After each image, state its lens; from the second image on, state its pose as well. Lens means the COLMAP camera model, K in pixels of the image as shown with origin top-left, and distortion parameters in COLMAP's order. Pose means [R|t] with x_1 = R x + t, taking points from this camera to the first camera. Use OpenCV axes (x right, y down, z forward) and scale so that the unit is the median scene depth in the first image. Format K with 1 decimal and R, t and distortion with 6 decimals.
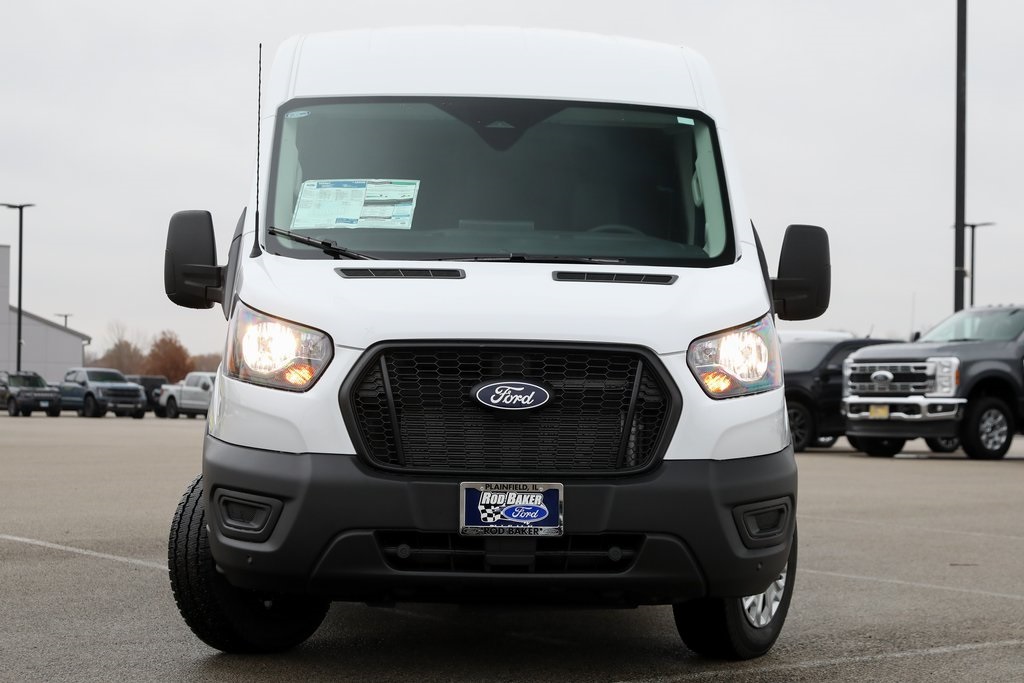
lens RADIAL K [[1934.5, 0, 509.7], [0, 1934.5, 349.4], [0, 0, 1]] dist [0.138810, 0.000000]
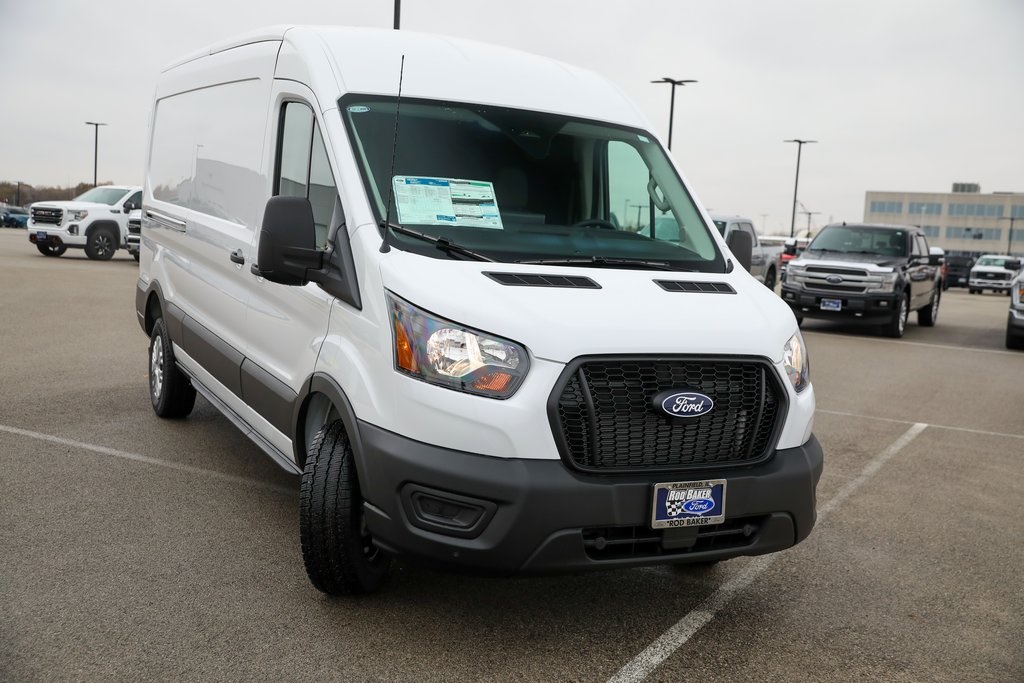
lens RADIAL K [[1096.9, 0, 511.4], [0, 1096.9, 336.5], [0, 0, 1]] dist [0.008483, 0.000000]
pose [[0.908987, 0.001536, 0.416822, -0.366191], [-0.056829, 0.991113, 0.120277, -0.088982], [-0.412933, -0.133017, 0.900995, 0.456421]]
